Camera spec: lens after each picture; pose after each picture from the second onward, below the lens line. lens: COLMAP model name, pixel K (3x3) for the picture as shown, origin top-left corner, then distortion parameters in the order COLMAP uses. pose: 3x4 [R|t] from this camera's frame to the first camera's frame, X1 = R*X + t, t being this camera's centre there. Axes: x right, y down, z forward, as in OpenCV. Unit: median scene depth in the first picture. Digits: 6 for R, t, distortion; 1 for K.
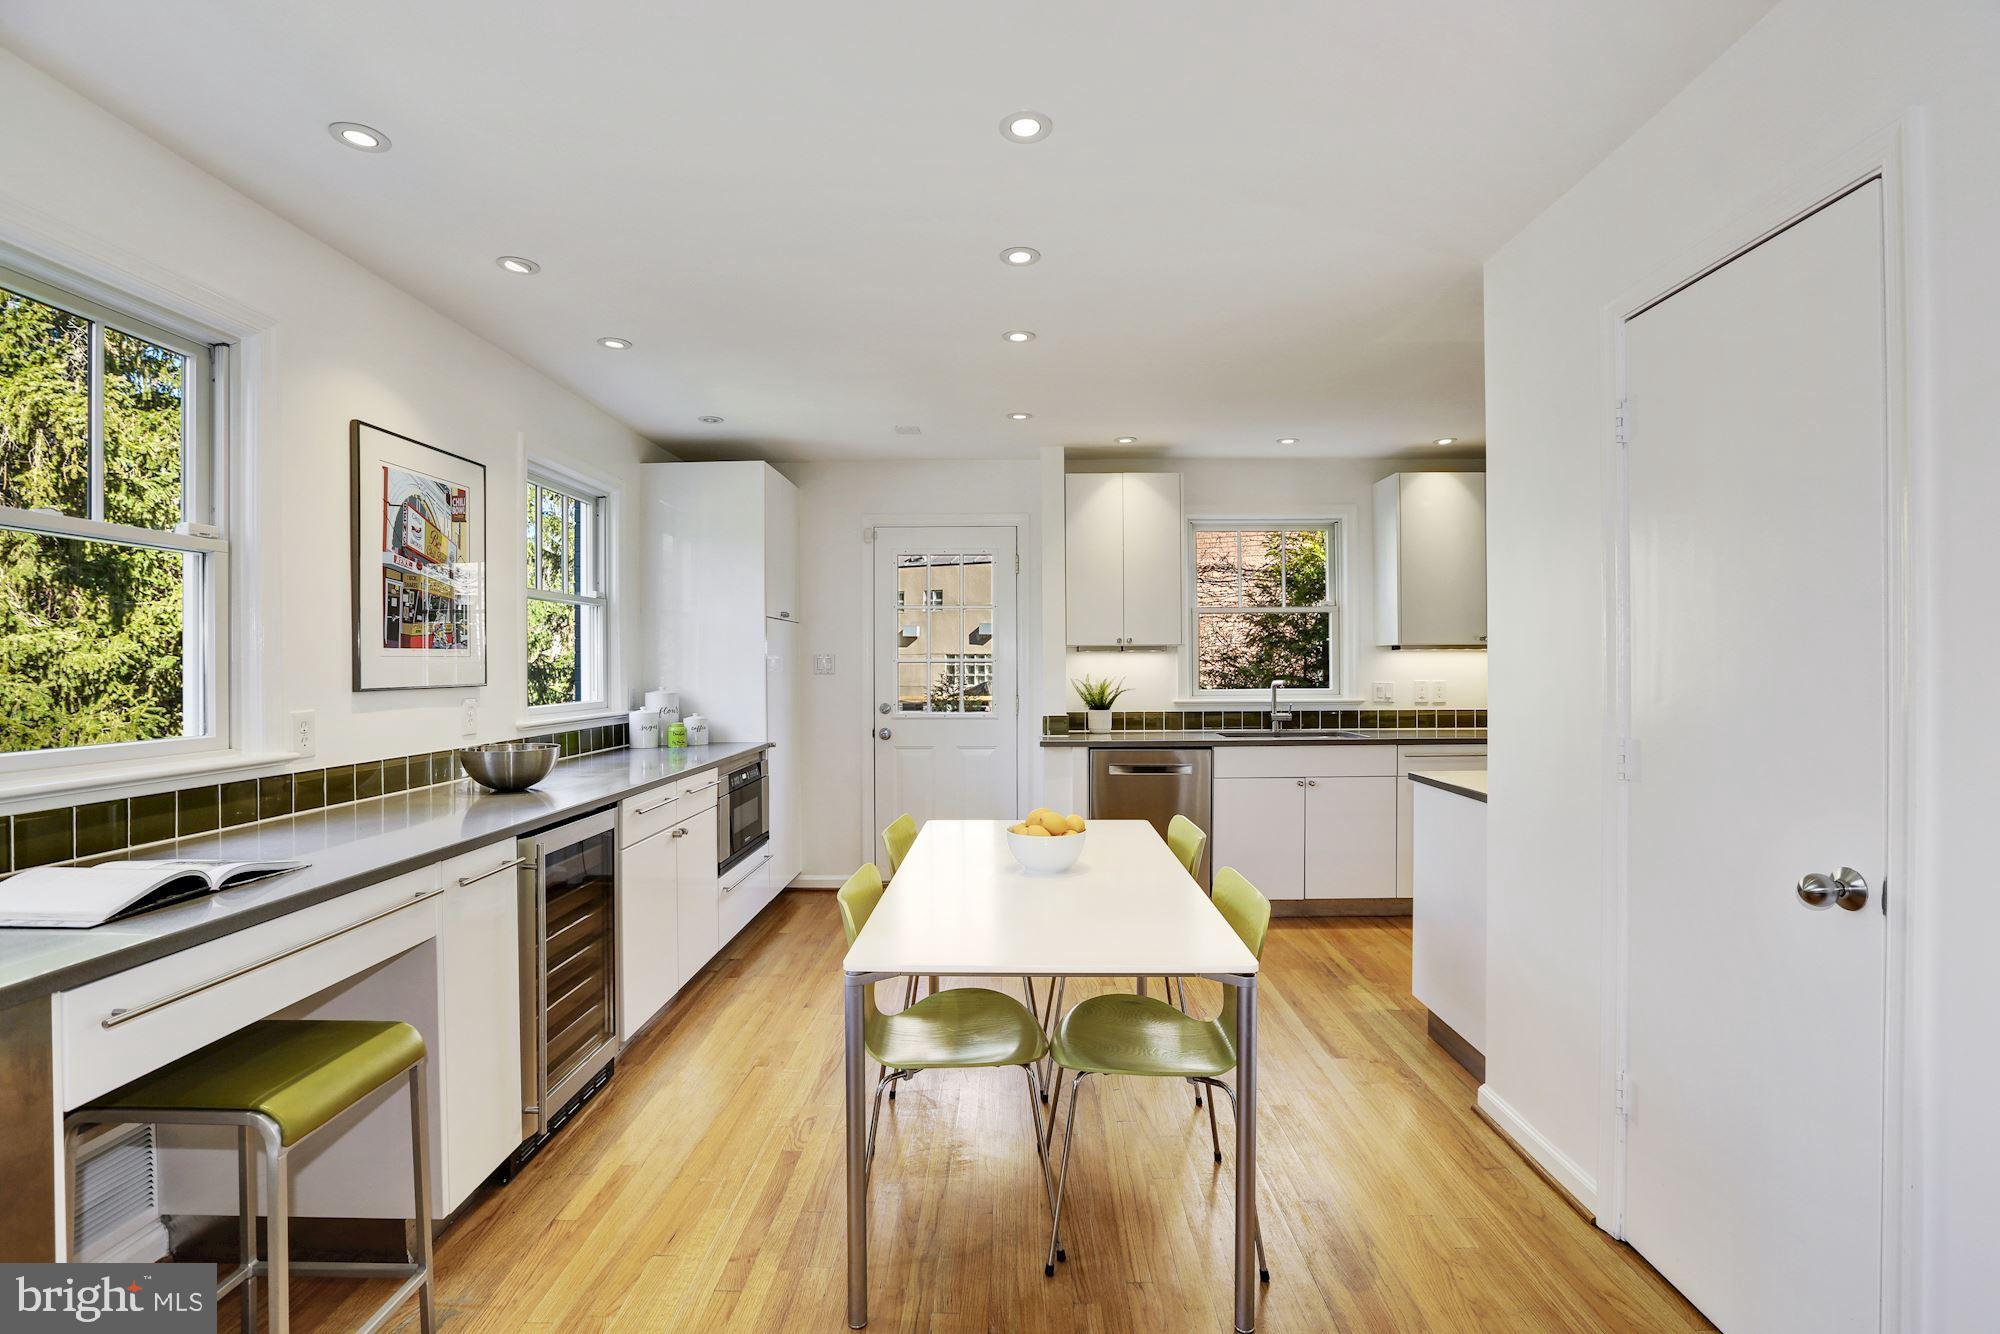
lens RADIAL K [[908.6, 0, 998.7], [0, 908.6, 663.7], [0, 0, 1]] dist [-0.041718, 0.012840]
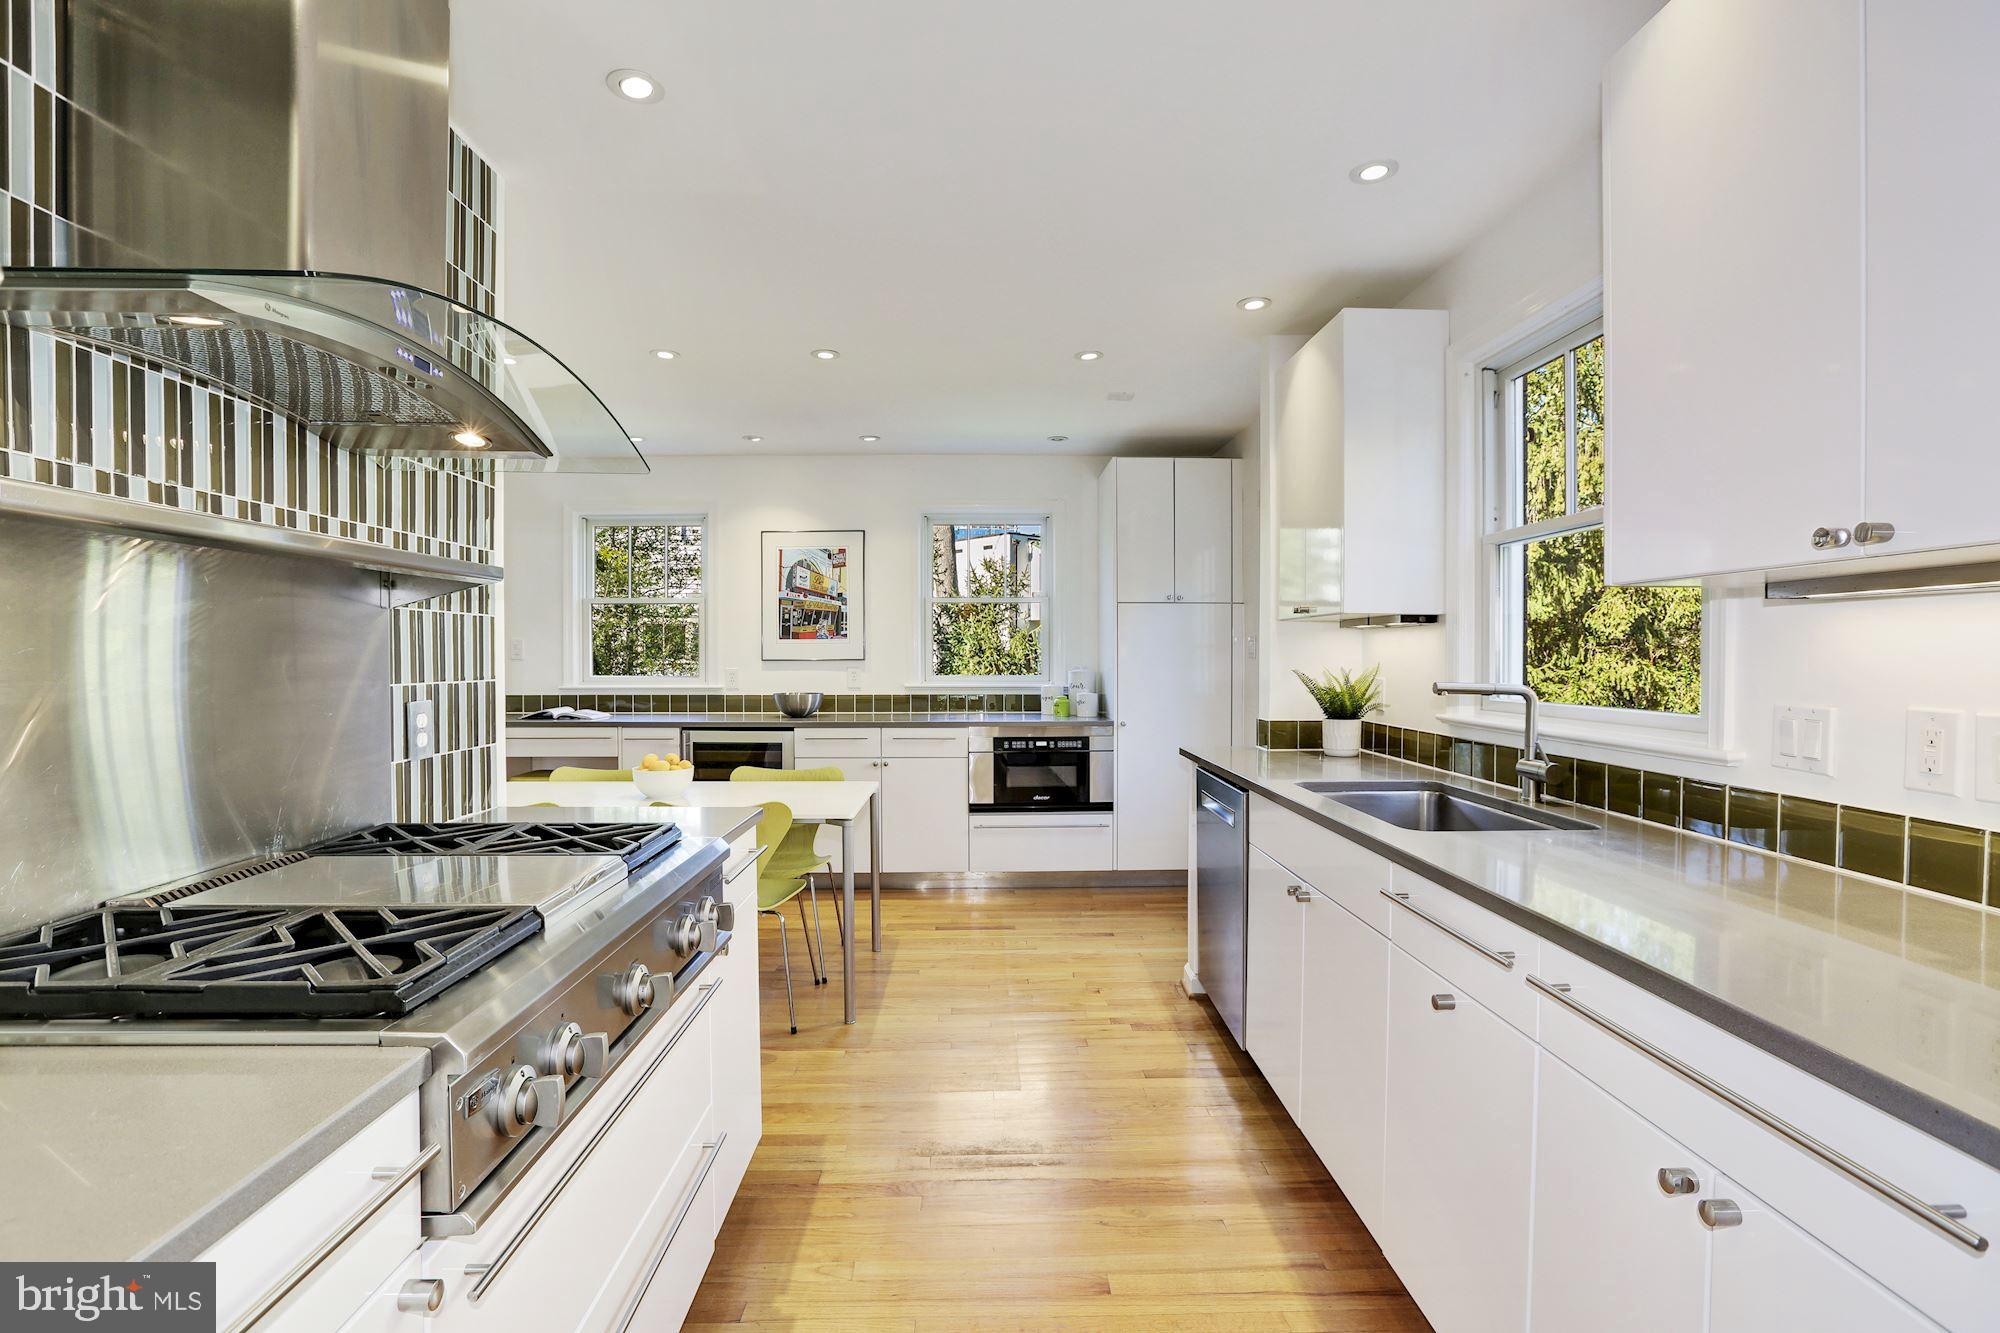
lens RADIAL K [[908.6, 0, 998.7], [0, 908.6, 663.2], [0, 0, 1]] dist [-0.041718, 0.012840]
pose [[0.080518, 0.023652, -0.996473, 1.260171], [0.003183, 0.999707, 0.023986, -0.010534], [0.996748, -0.005103, 0.080419, 1.203679]]
